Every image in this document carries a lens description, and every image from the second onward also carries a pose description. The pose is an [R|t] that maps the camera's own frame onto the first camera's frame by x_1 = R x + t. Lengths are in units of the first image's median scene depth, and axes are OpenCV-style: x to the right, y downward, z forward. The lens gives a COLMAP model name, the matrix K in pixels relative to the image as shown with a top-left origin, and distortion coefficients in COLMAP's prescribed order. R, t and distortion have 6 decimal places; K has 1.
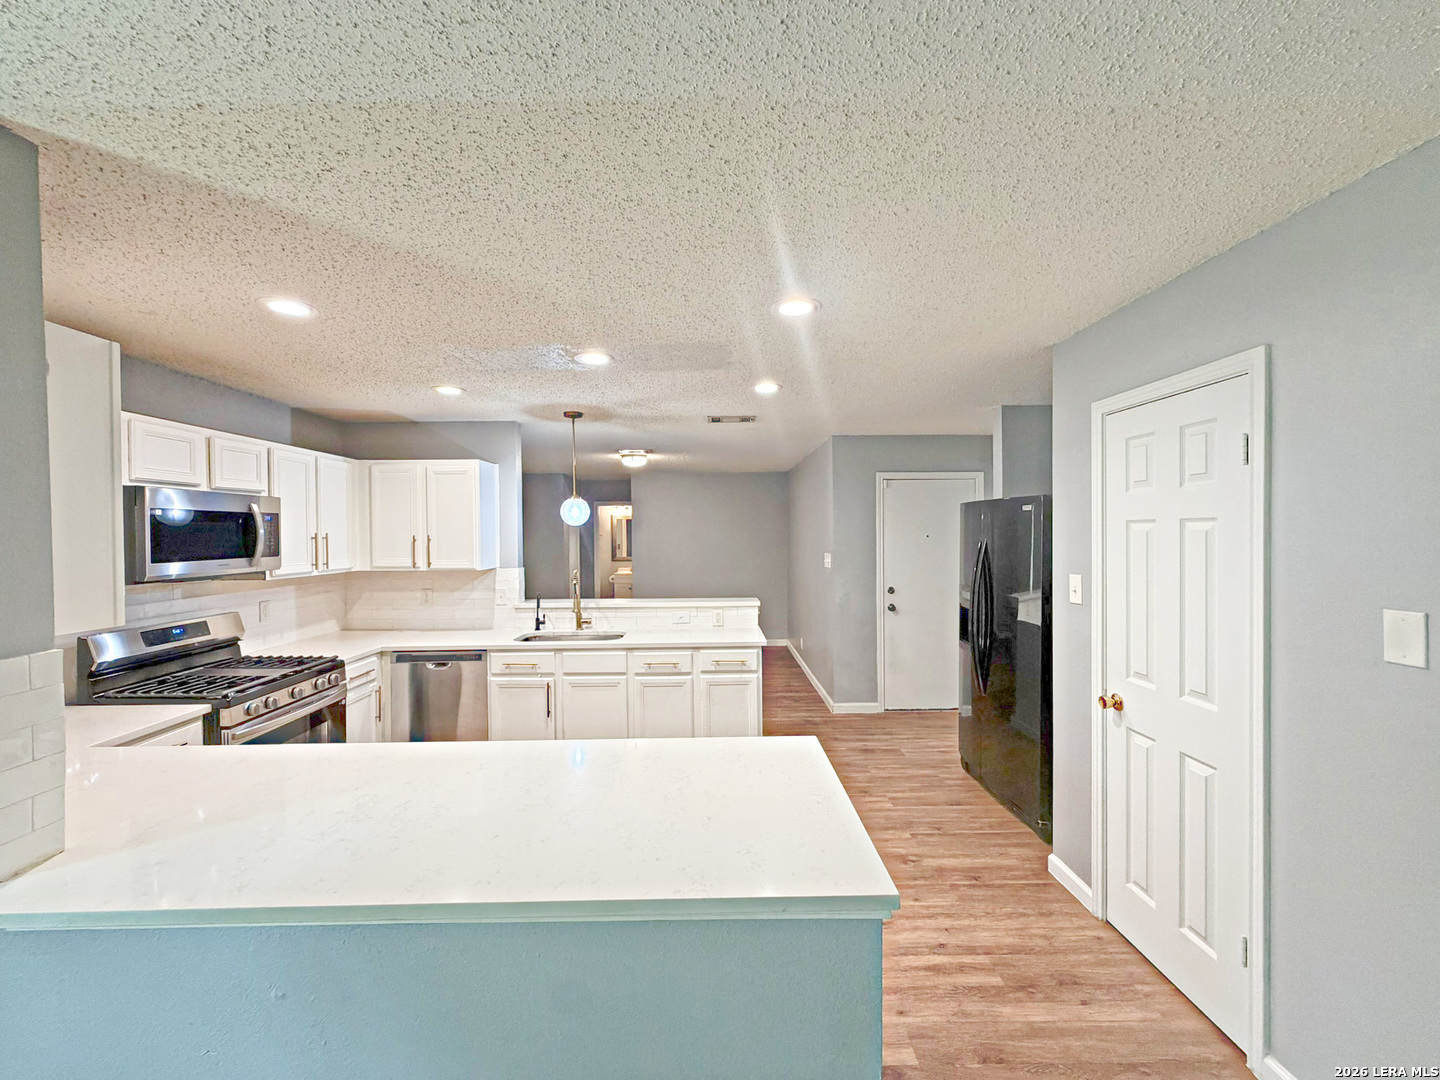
lens RADIAL K [[583.1, 0, 718.8], [0, 583.1, 545.7], [0, 0, 1]] dist [0.001941, 0.000415]
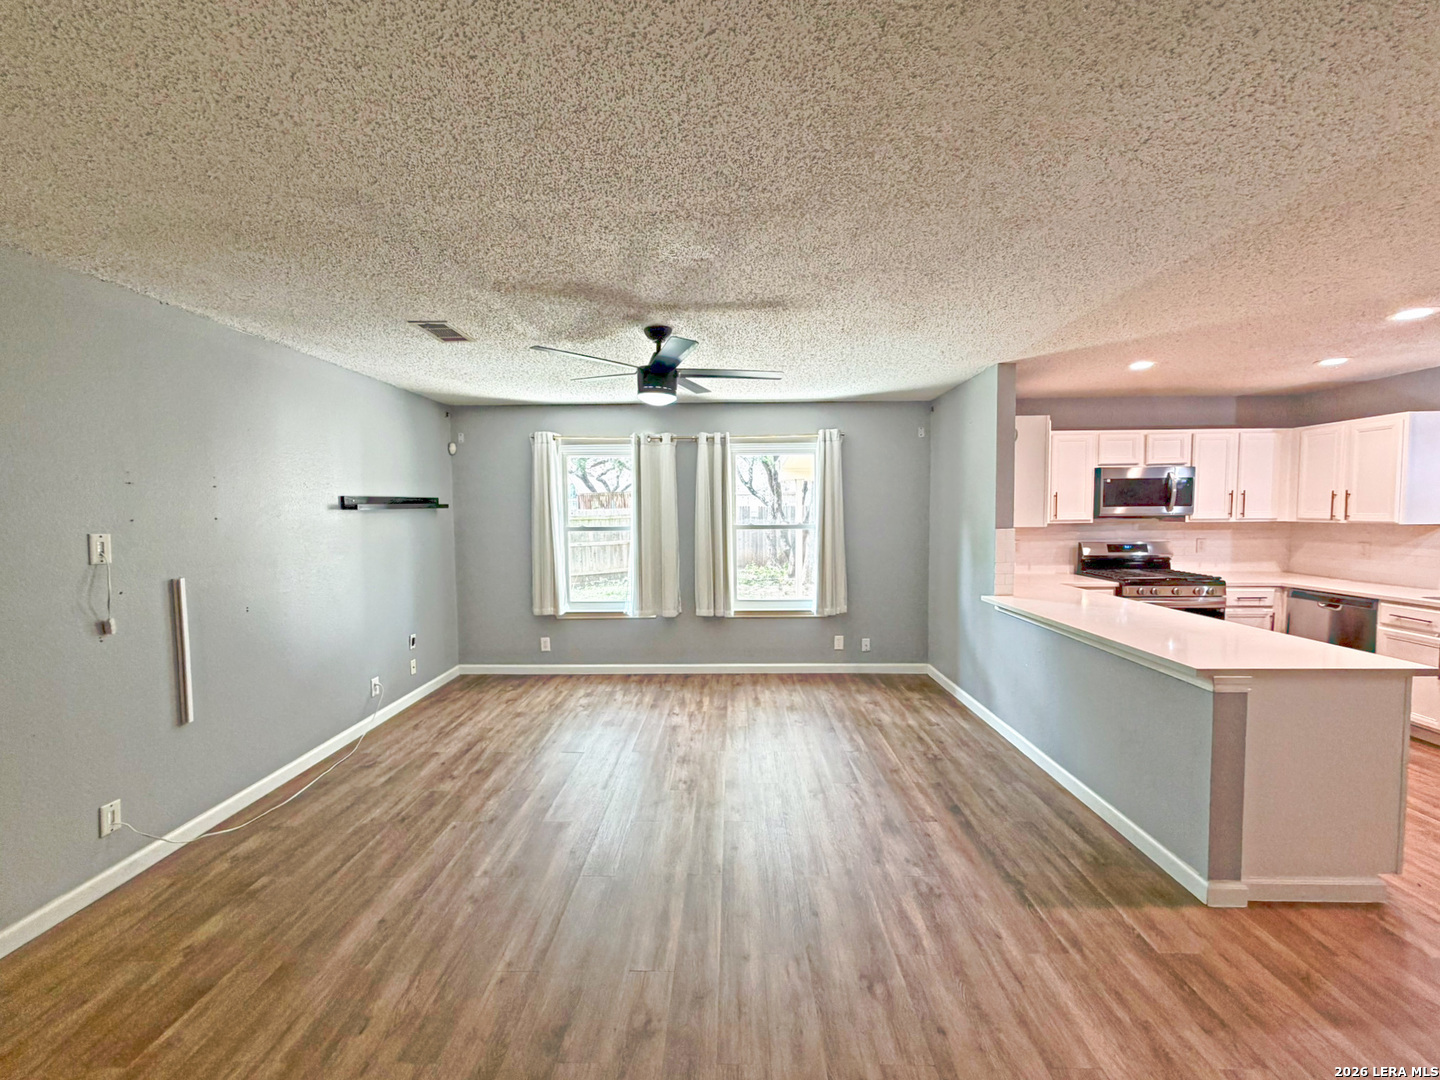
lens RADIAL K [[583.1, 0, 719.5], [0, 583.1, 542.4], [0, 0, 1]] dist [0.001941, 0.000415]
pose [[-0.030832, 0.065175, -0.997397, 0.789888], [-0.013502, 0.997754, 0.065616, 0.029214], [0.999433, 0.015490, -0.029882, -0.169394]]
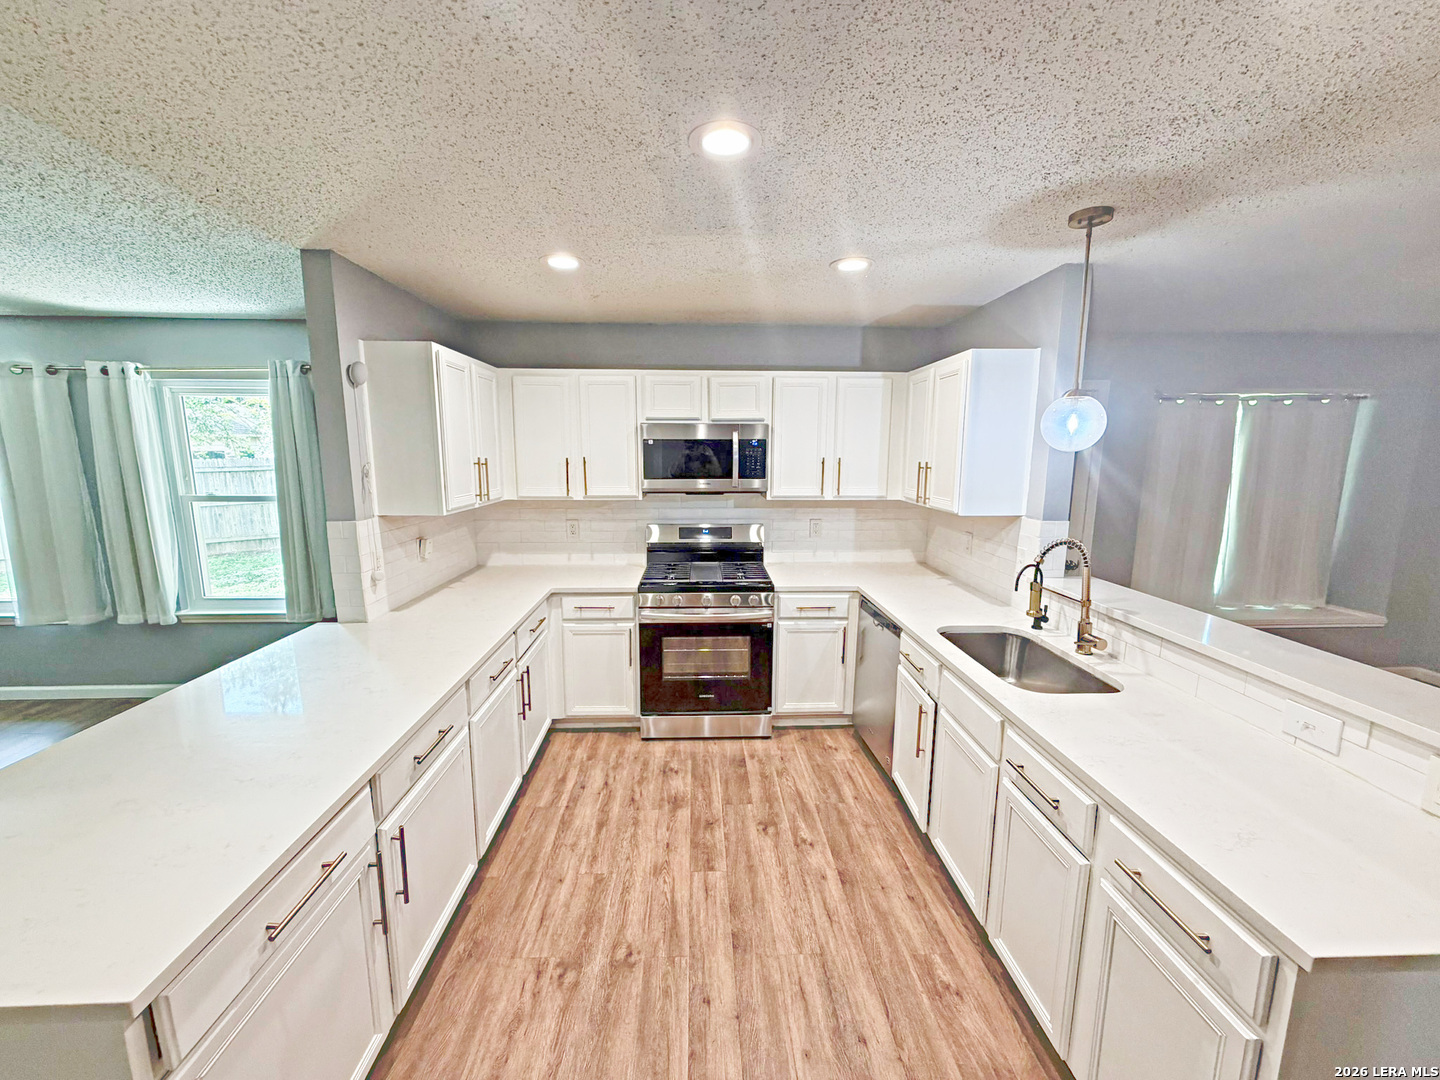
lens RADIAL K [[583.1, 0, 730.0], [0, 583.1, 540.9], [0, 0, 1]] dist [0.001941, 0.000415]
pose [[0.030941, 0.164177, -0.985946, 0.340474], [-0.026398, 0.986208, 0.163392, -0.043751], [0.999173, 0.020972, 0.034848, 0.897776]]
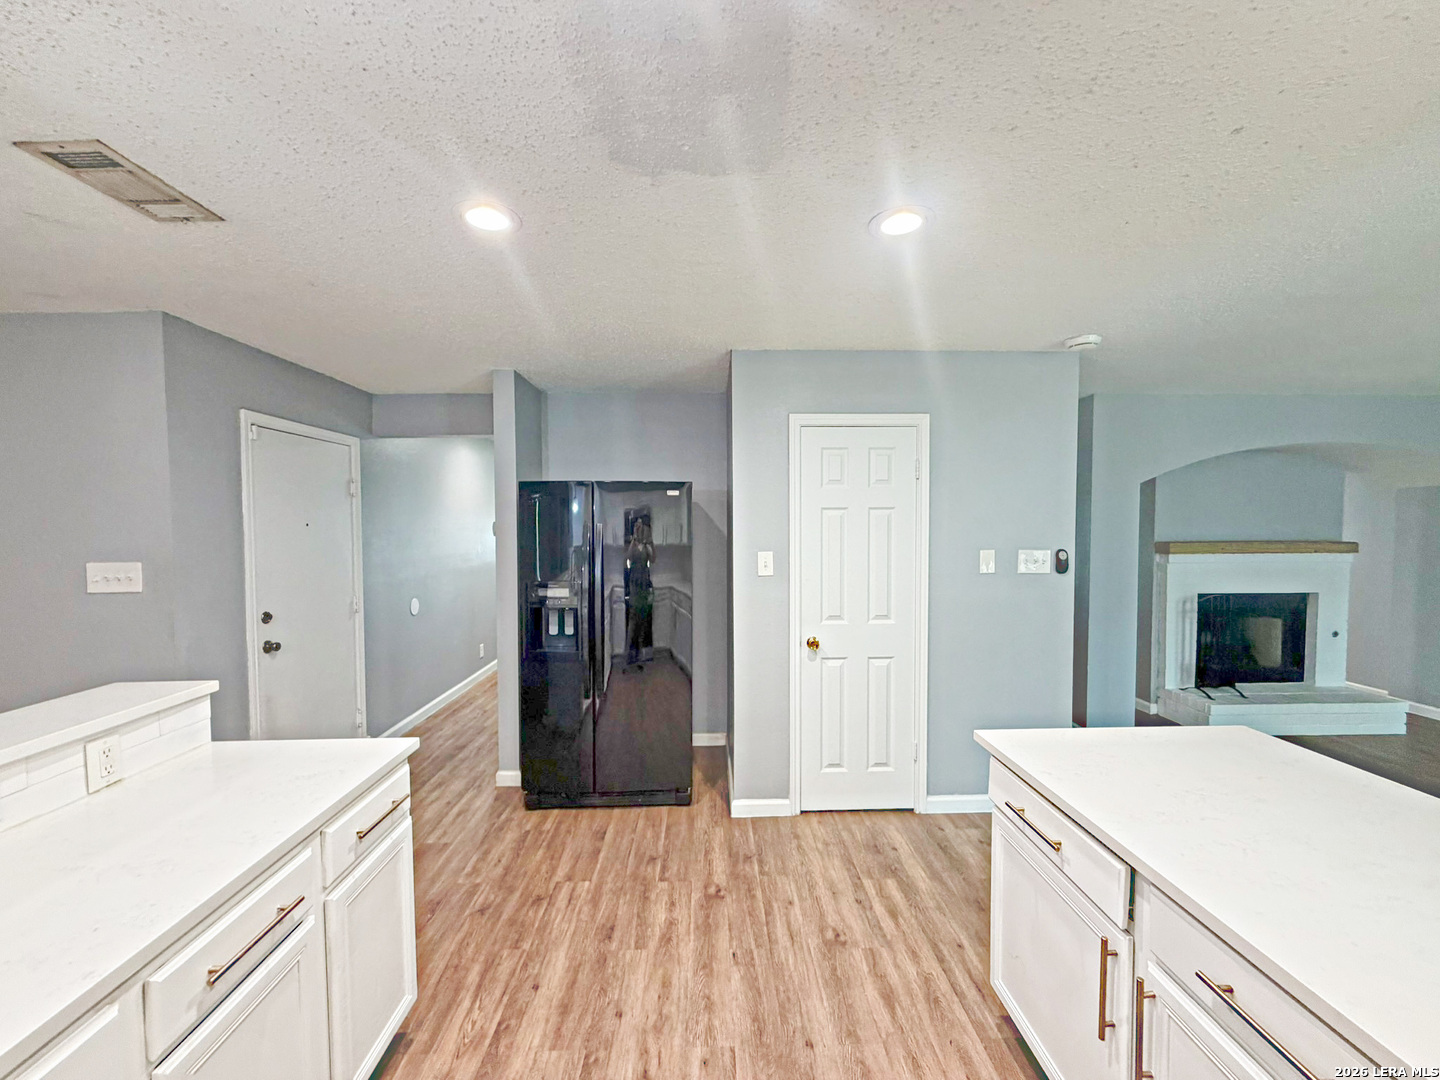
lens RADIAL K [[583.1, 0, 713.6], [0, 583.1, 540.8], [0, 0, 1]] dist [0.001941, 0.000415]
pose [[-0.019105, -0.029438, 0.999384, -0.481848], [0.025959, 0.999215, 0.029930, -0.009665], [-0.999480, 0.026514, -0.018326, 0.924424]]
